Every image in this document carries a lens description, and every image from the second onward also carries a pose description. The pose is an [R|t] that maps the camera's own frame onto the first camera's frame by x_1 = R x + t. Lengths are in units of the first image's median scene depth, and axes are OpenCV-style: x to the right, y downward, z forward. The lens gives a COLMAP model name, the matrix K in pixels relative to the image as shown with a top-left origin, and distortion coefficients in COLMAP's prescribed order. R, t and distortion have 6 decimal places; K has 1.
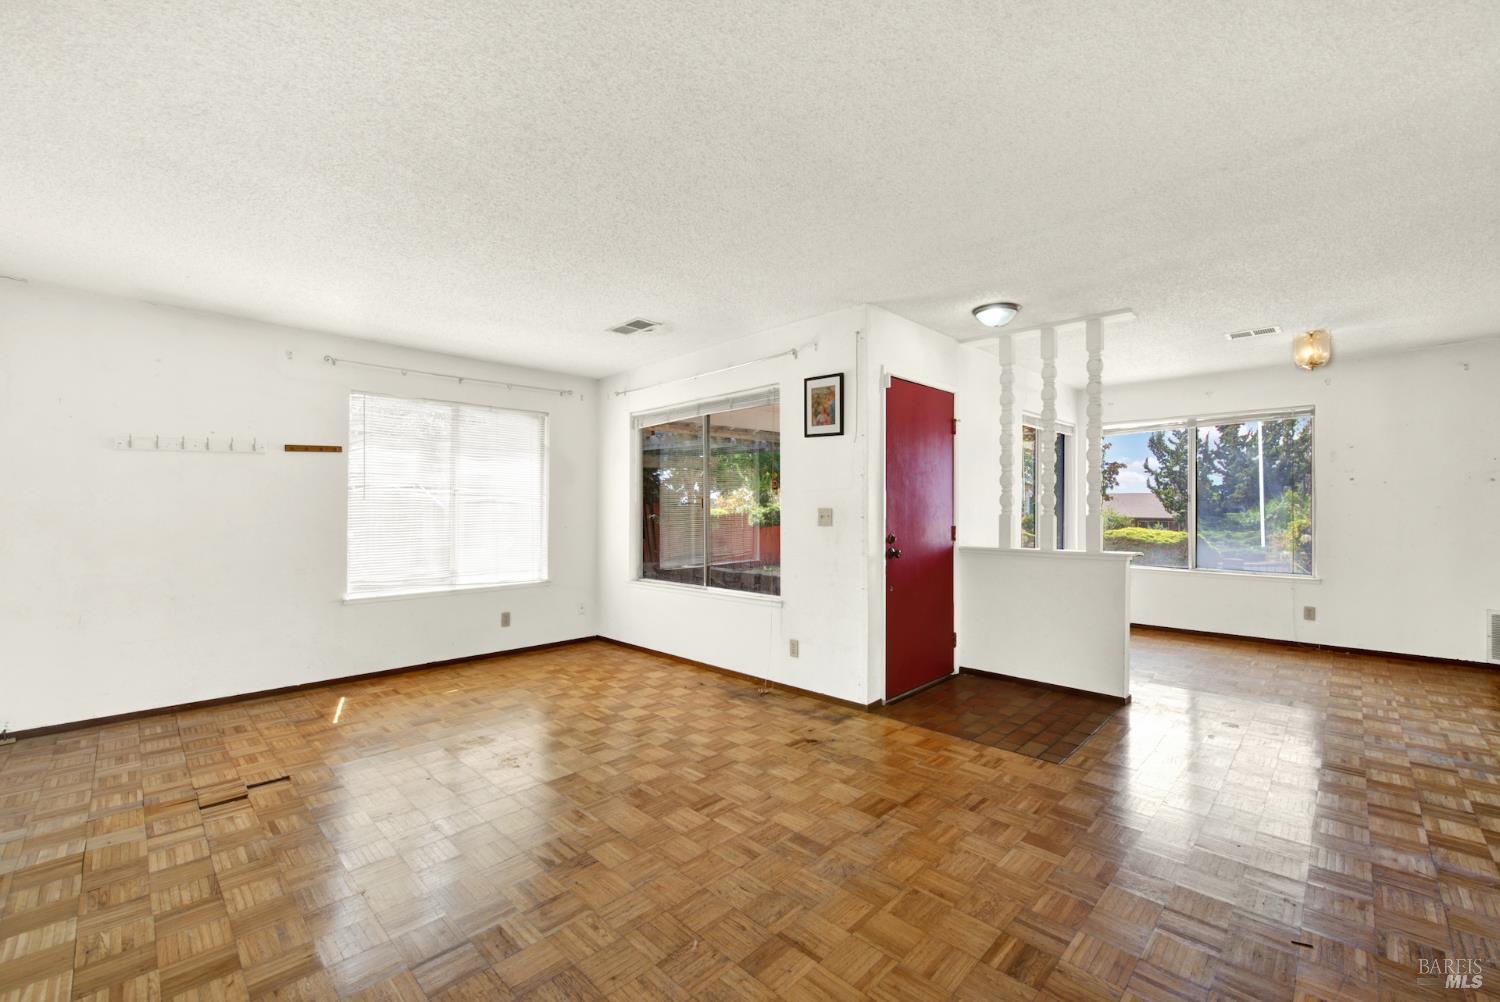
lens RADIAL K [[617.0, 0, 756.0], [0, 617.0, 502.3], [0, 0, 1]] dist [0.003125, -0.003420]
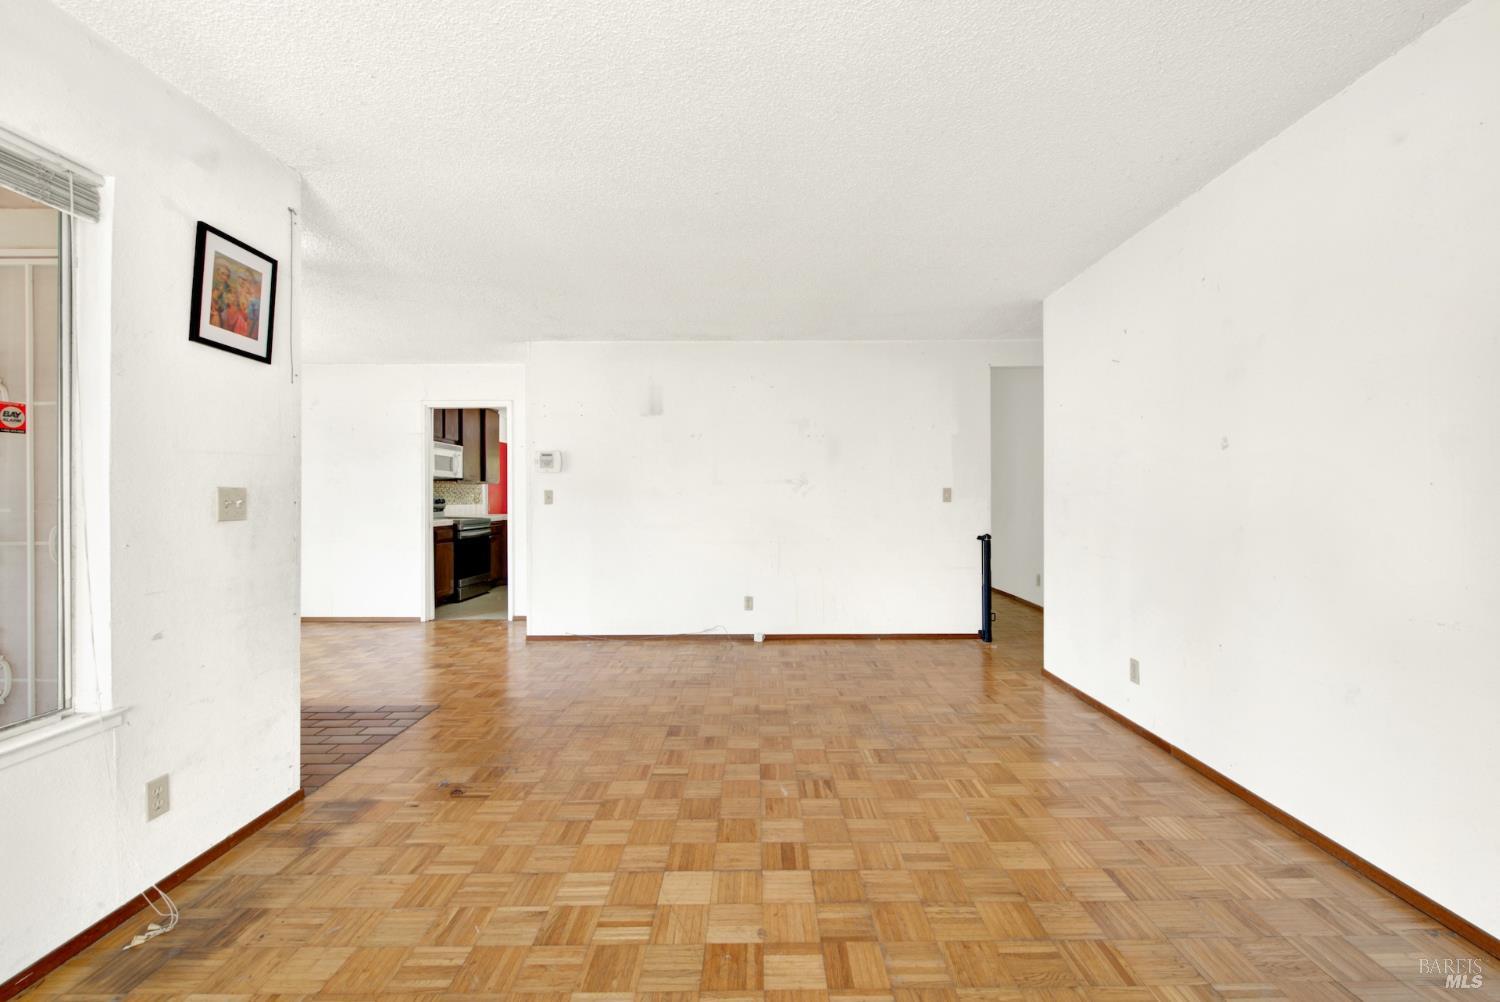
lens RADIAL K [[617.0, 0, 750.0], [0, 617.0, 497.1], [0, 0, 1]] dist [0.003125, -0.003420]
pose [[-0.692126, -0.002790, 0.721771, -0.594636], [-0.005277, 0.999985, -0.001195, 0.016324], [-0.721757, -0.004635, -0.692131, 1.058593]]
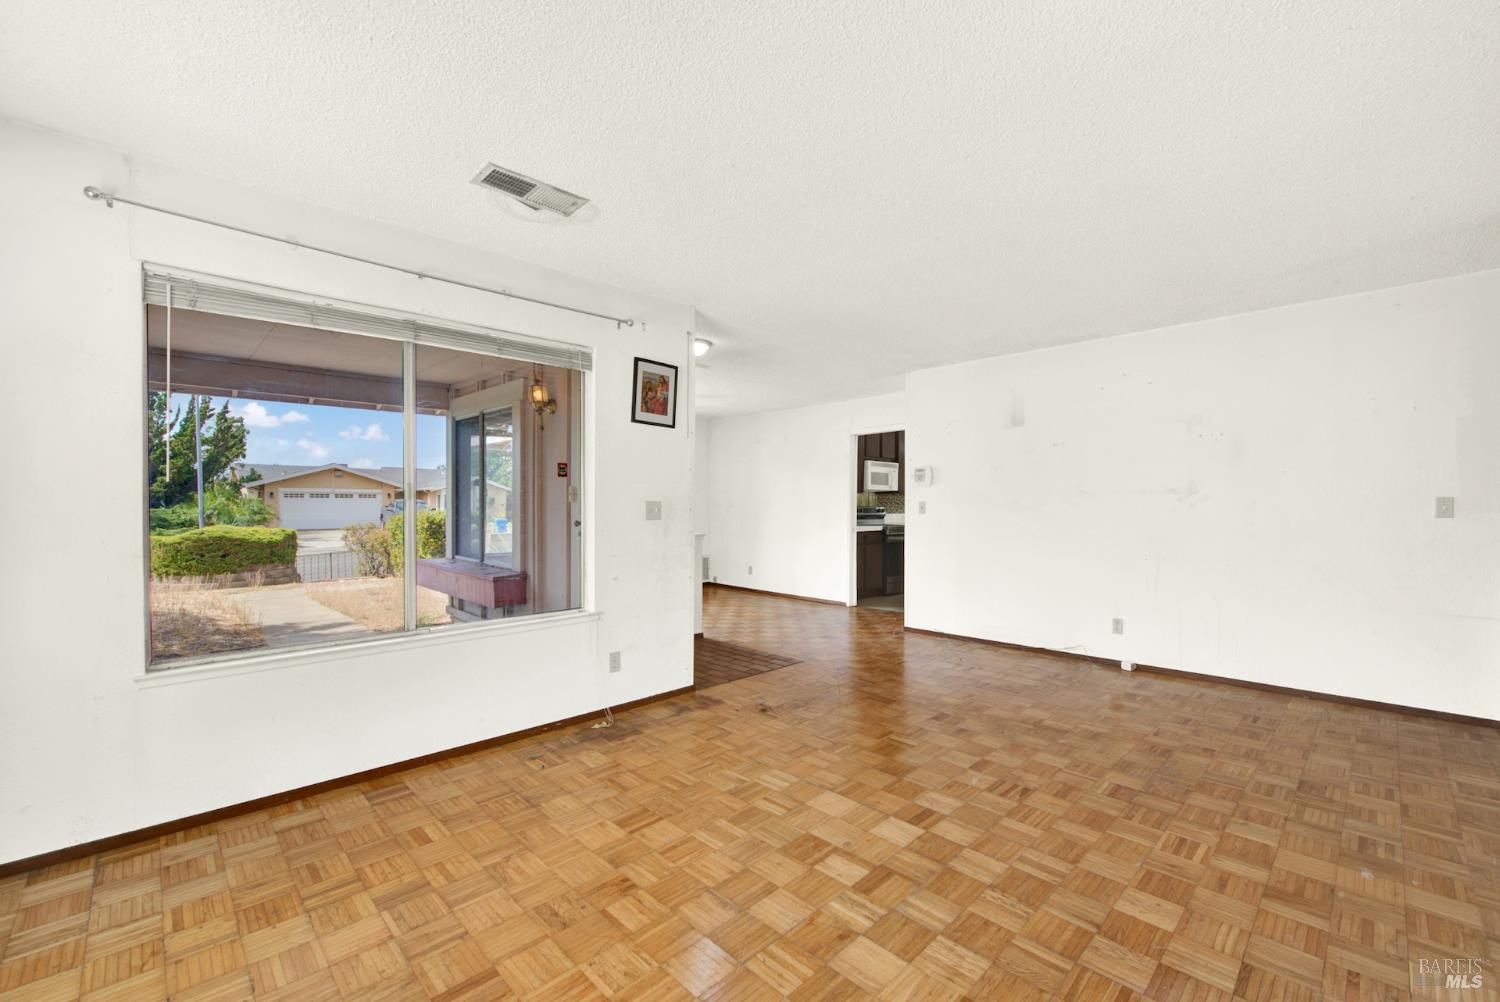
lens RADIAL K [[617.0, 0, 749.1], [0, 617.0, 511.1], [0, 0, 1]] dist [0.003125, -0.003420]
pose [[0.035641, -0.010734, 0.999307, -0.846387], [-0.009516, 0.999893, 0.011080, 0.013144], [-0.999319, -0.009905, 0.035535, 0.827518]]
